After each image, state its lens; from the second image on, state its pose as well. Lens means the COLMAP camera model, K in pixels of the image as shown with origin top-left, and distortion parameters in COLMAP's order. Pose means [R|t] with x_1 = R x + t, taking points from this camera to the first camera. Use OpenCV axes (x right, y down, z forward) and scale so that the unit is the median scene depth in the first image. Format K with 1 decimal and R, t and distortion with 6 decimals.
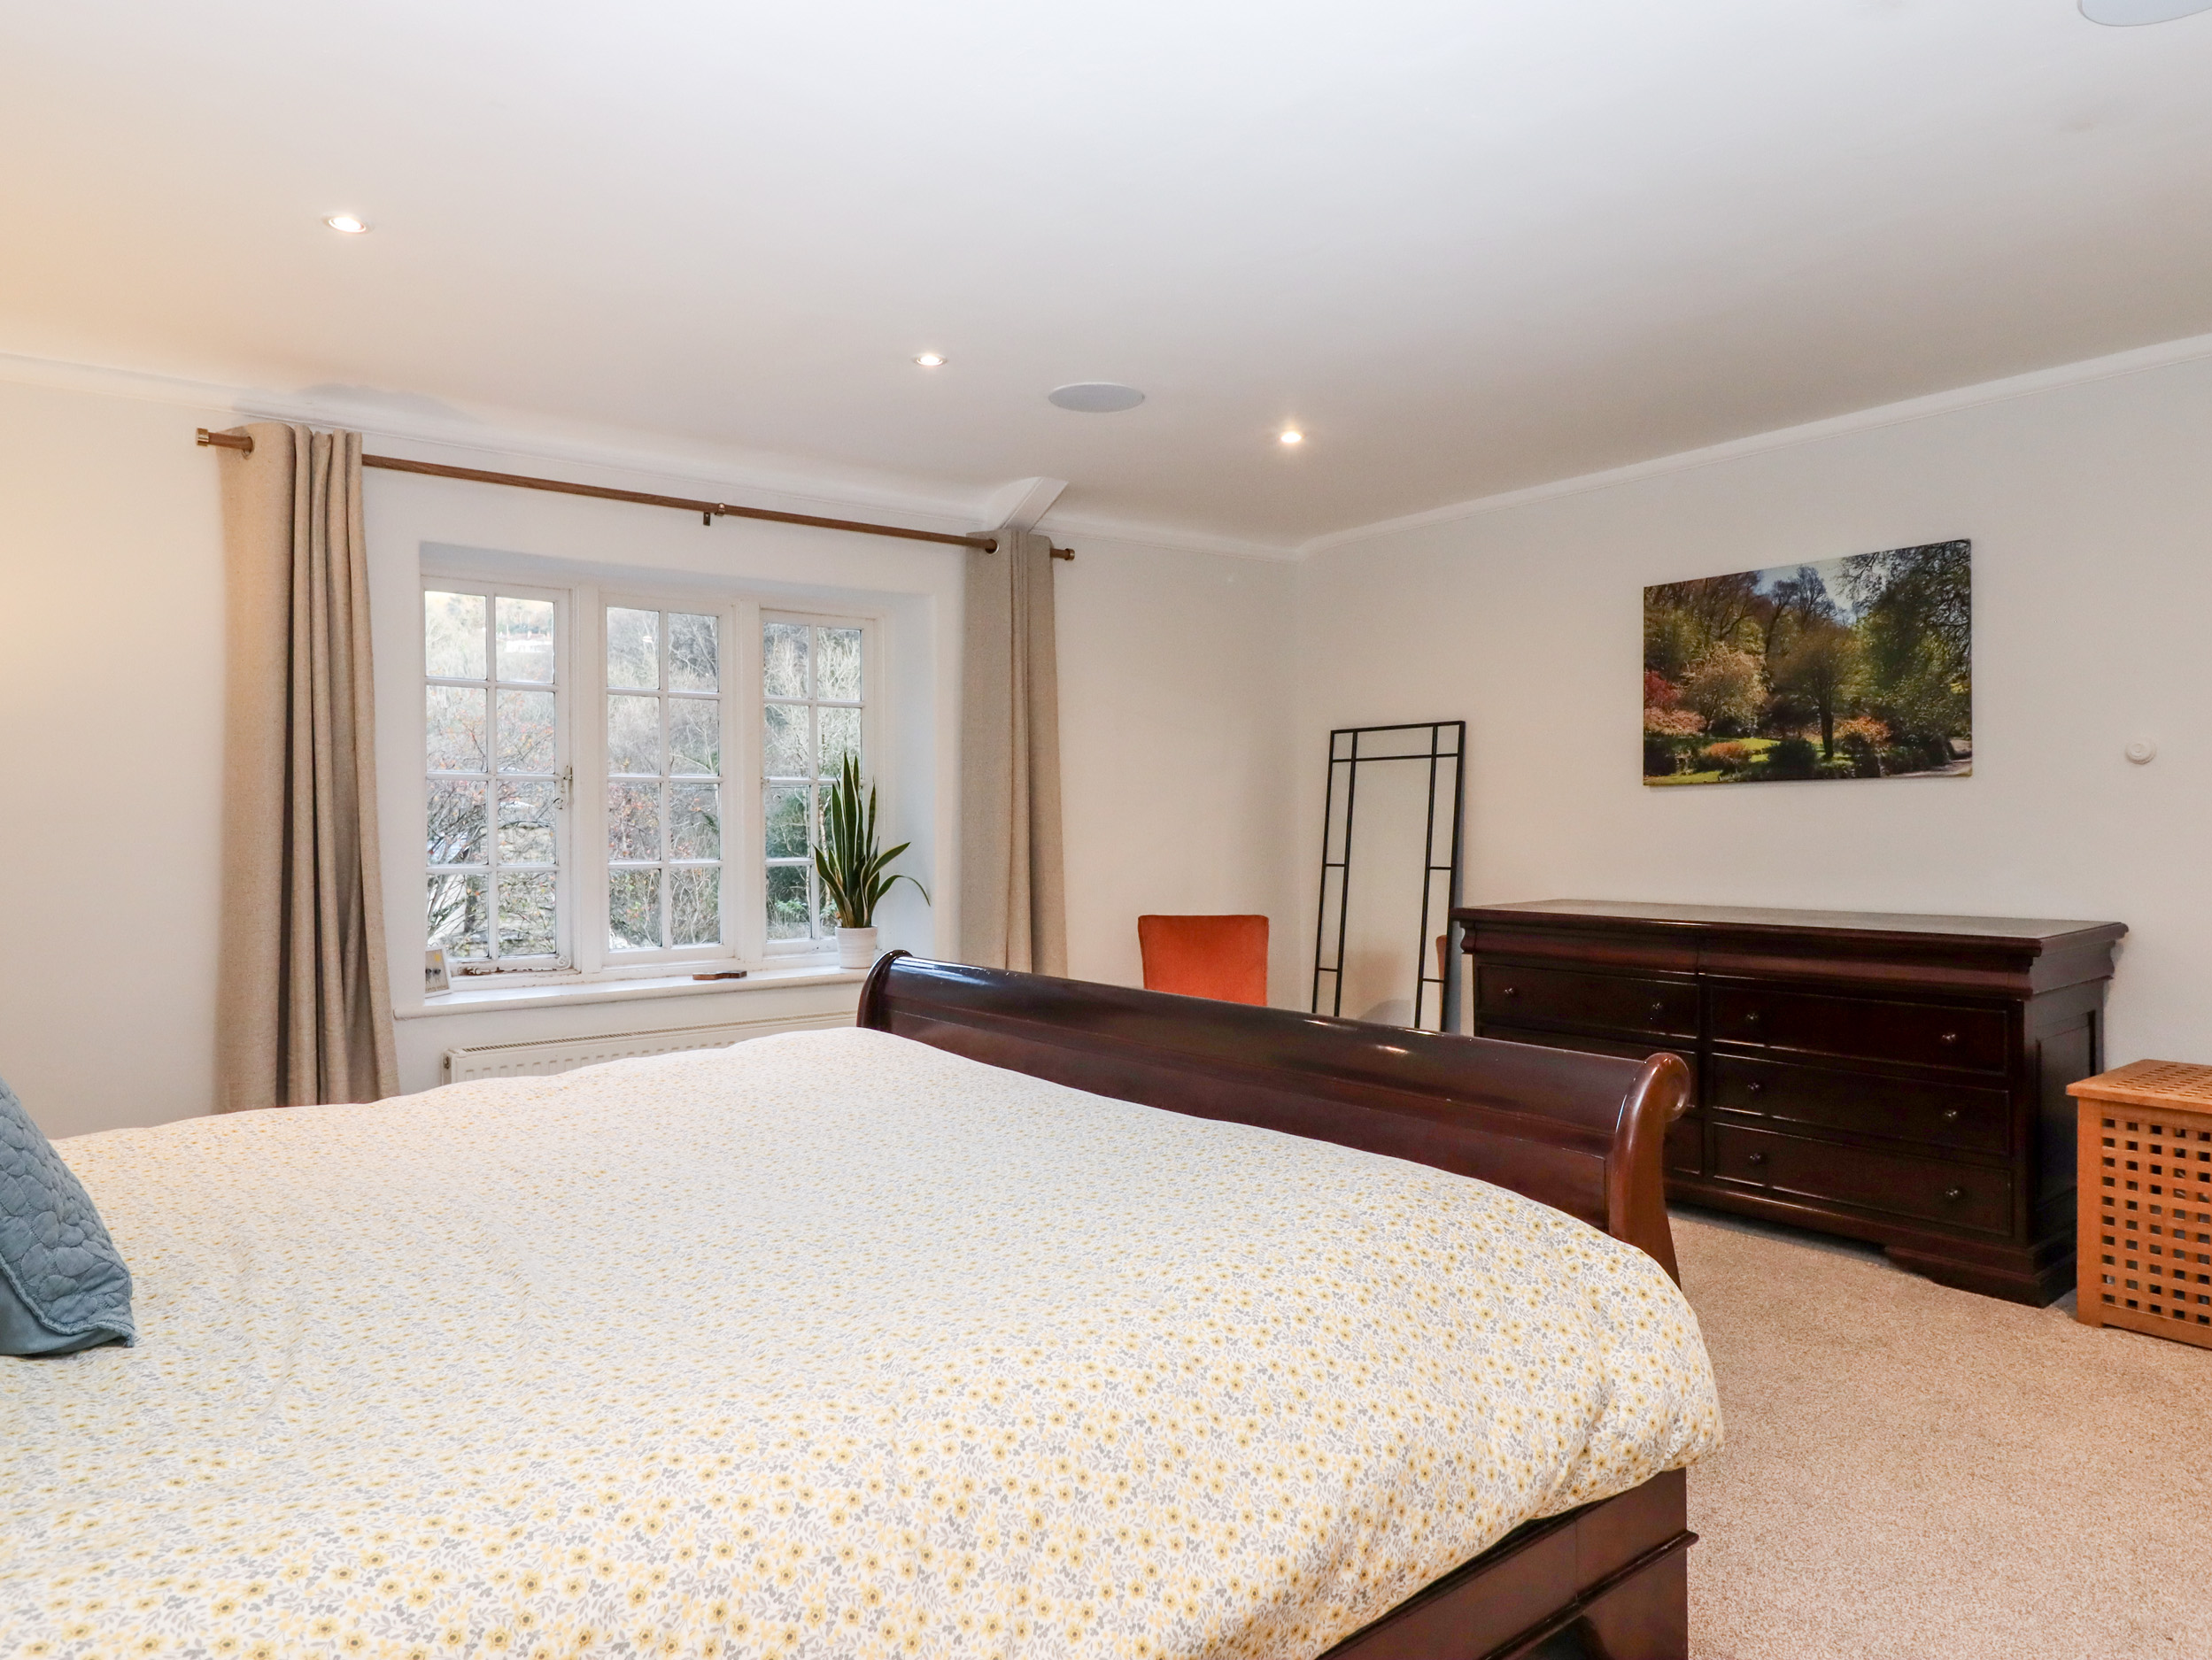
lens RADIAL K [[1437.7, 0, 1106.0], [0, 1437.7, 830.0], [0, 0, 1]] dist [0.038166, -0.000258]
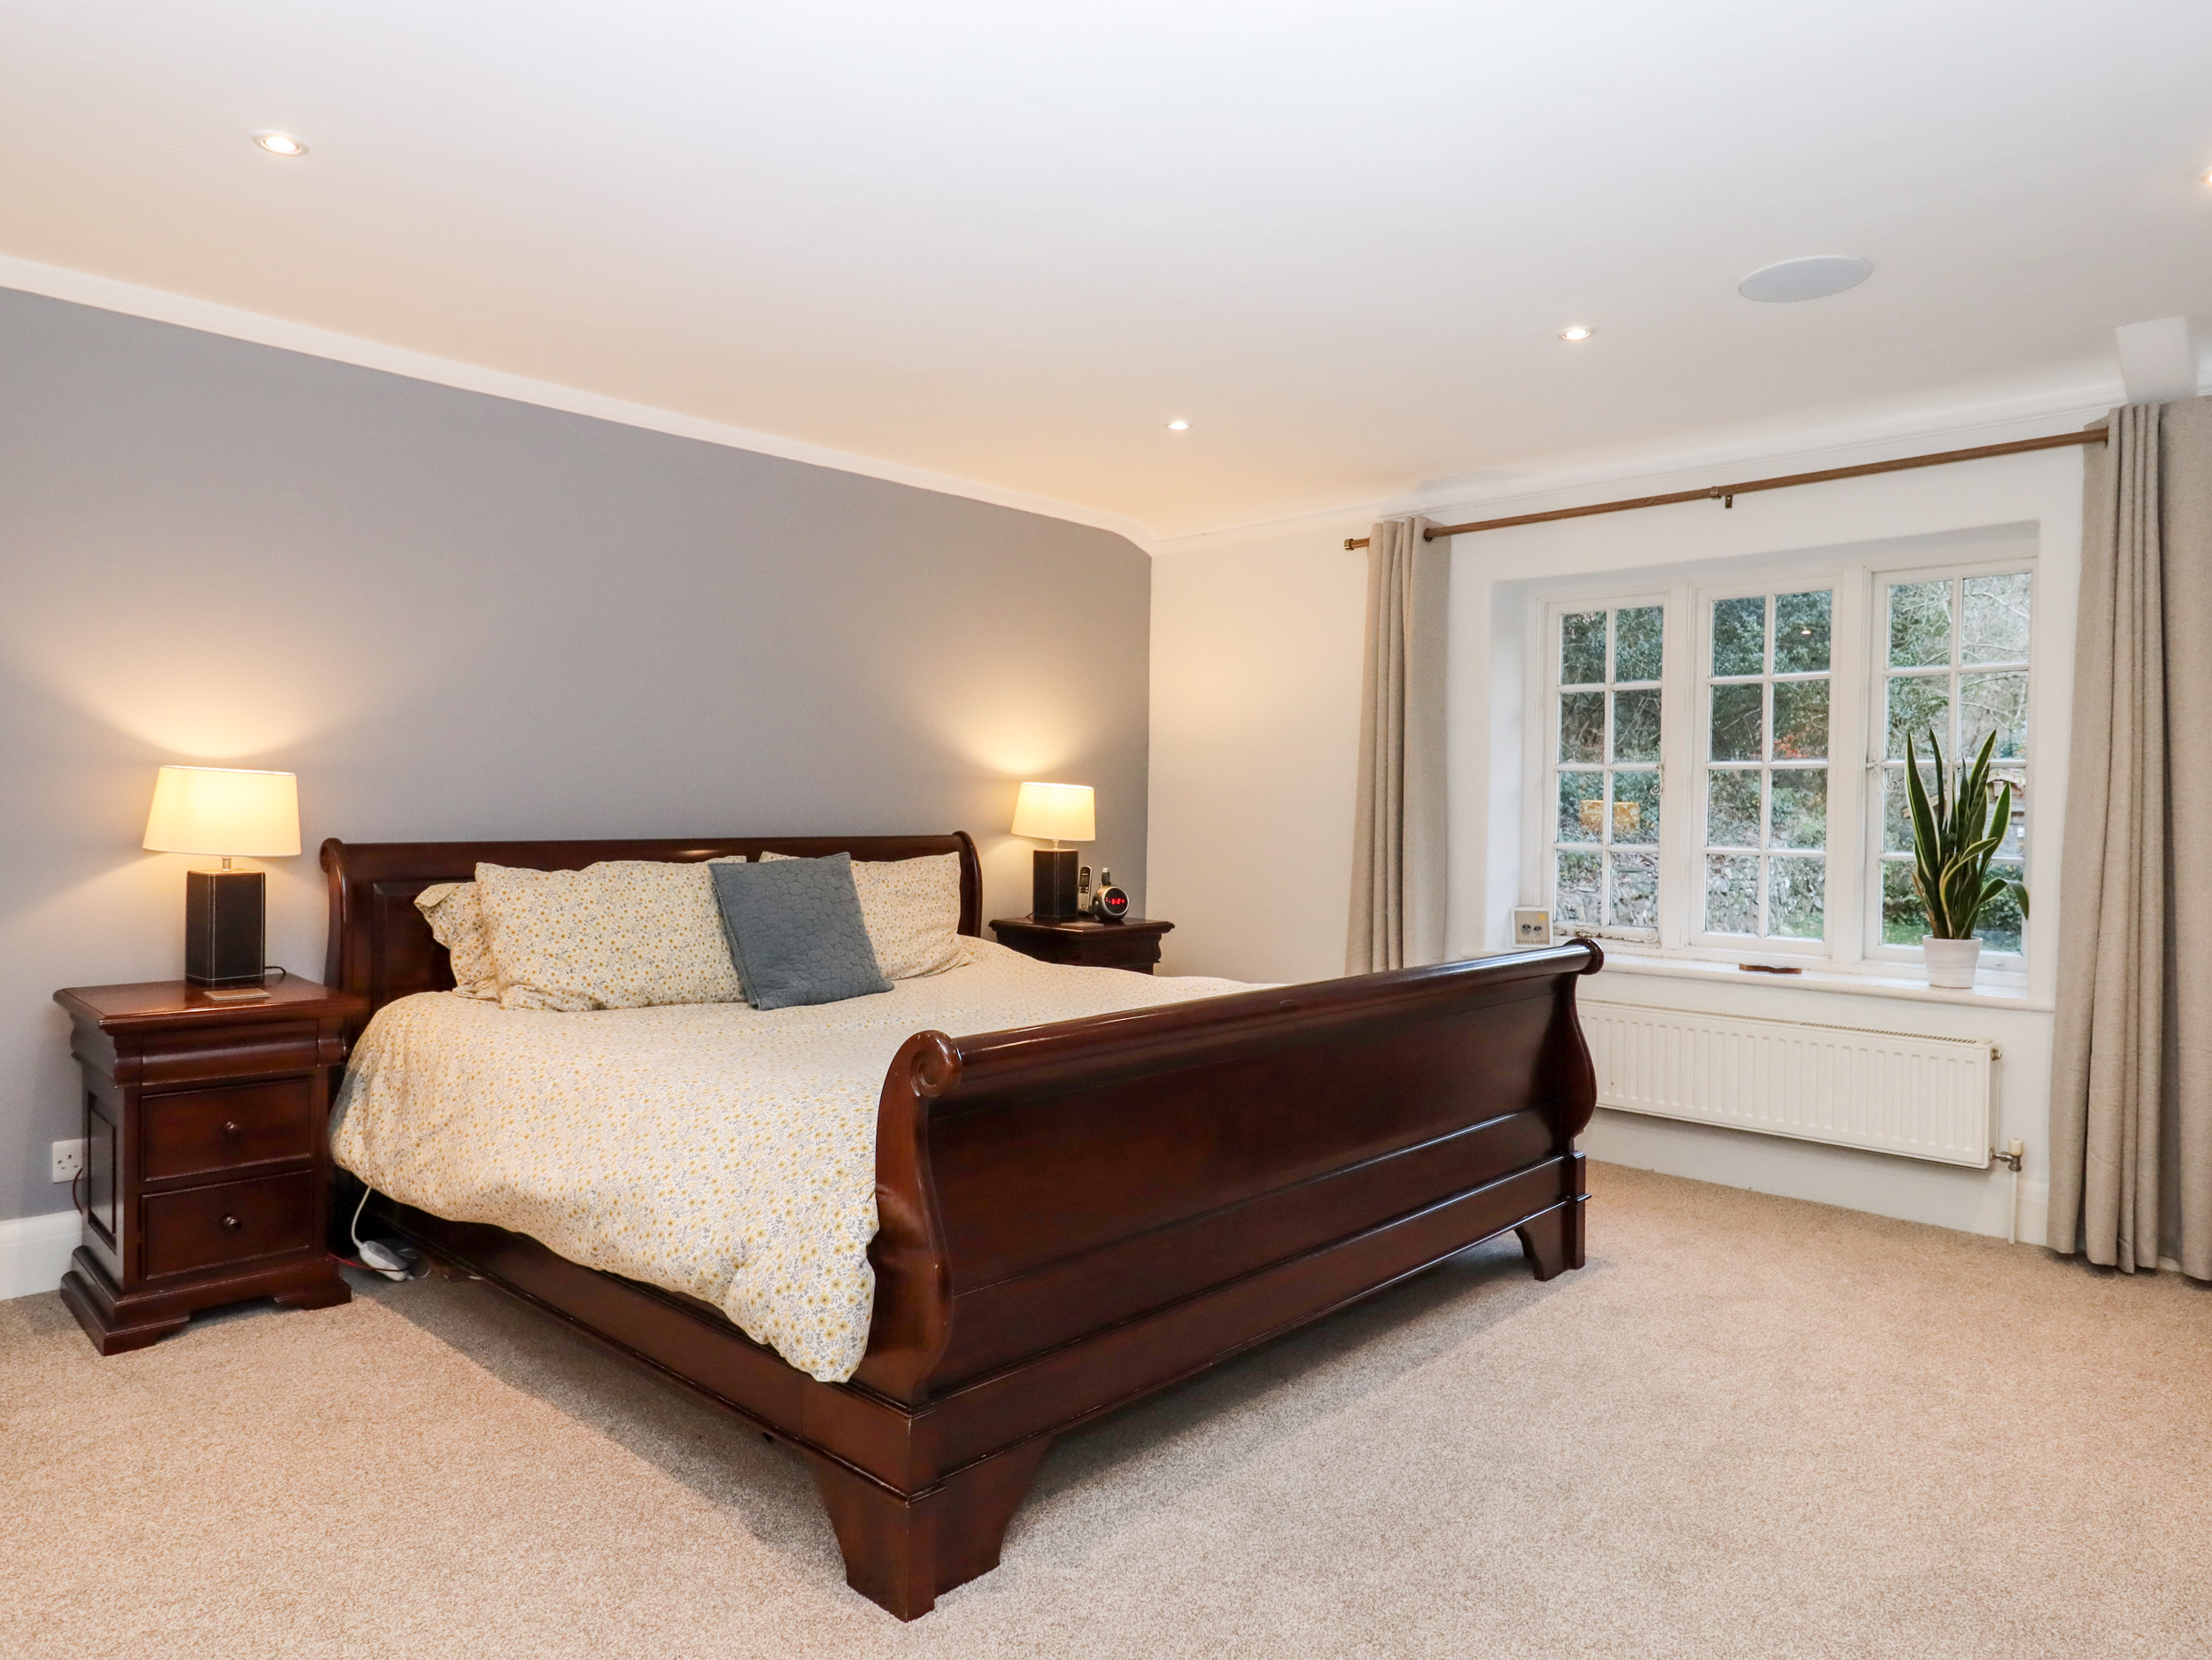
lens RADIAL K [[1373.6, 0, 1106.0], [0, 1373.6, 830.0], [0, 0, 1]] dist [-0.000795, 0.000371]
pose [[0.148054, 0.024667, -0.988672, 0.592008], [-0.016701, 0.999609, 0.022439, -0.005005], [0.988838, 0.013189, 0.148408, 0.440717]]
